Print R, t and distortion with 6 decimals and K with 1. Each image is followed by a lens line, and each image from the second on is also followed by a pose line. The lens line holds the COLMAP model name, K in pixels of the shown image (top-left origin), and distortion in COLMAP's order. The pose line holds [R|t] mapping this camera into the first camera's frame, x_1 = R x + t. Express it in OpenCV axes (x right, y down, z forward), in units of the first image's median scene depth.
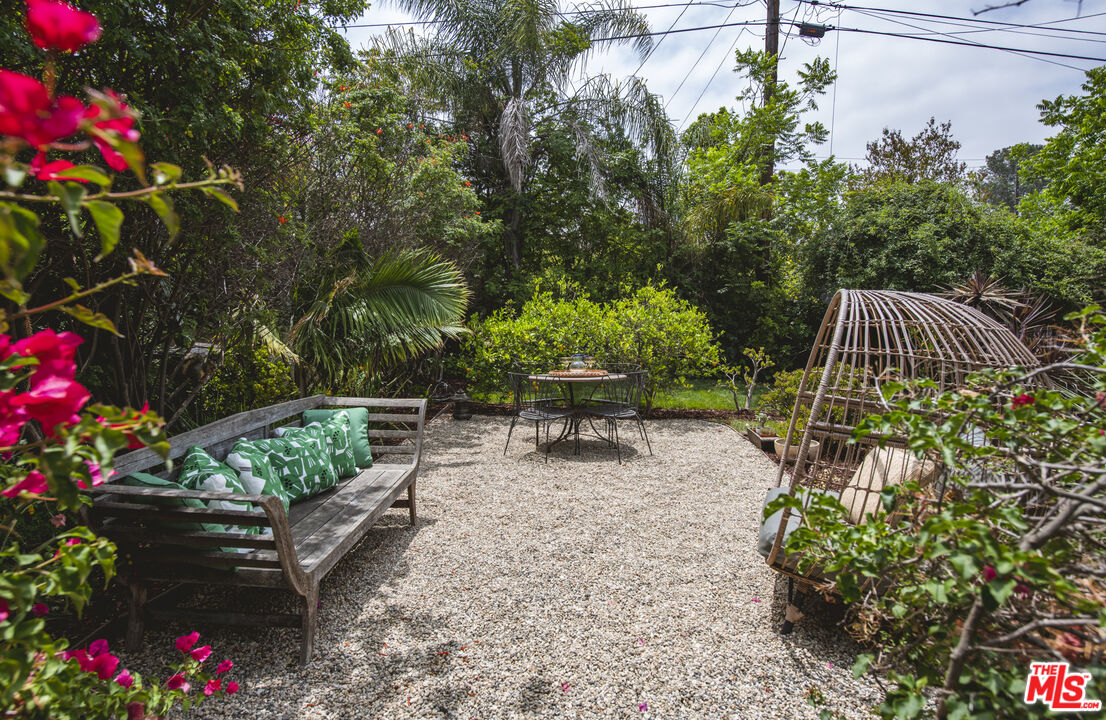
lens RADIAL K [[678.5, 0, 553.0], [0, 678.5, 360.0], [0, 0, 1]] dist [0.000752, 0.000317]
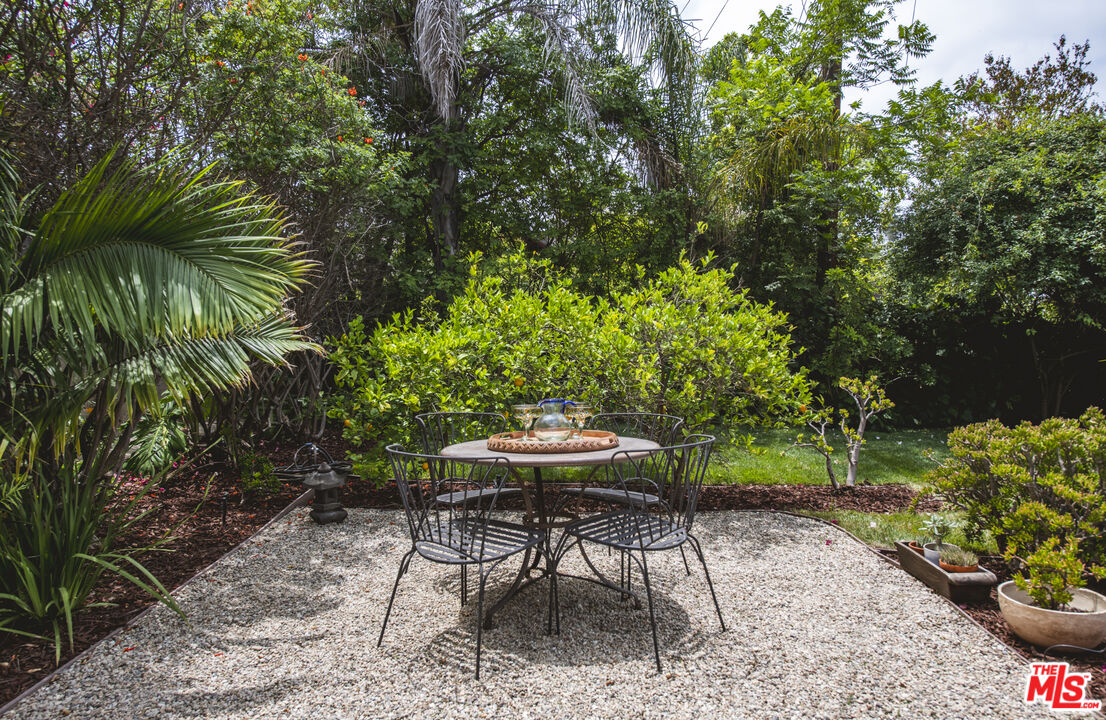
lens RADIAL K [[678.5, 0, 553.0], [0, 678.5, 360.0], [0, 0, 1]] dist [0.000752, 0.000317]
pose [[0.998740, -0.009283, 0.049326, 0.012768], [0.011075, 0.999284, -0.036179, -0.014822], [-0.048955, 0.036680, 0.998127, 0.462795]]
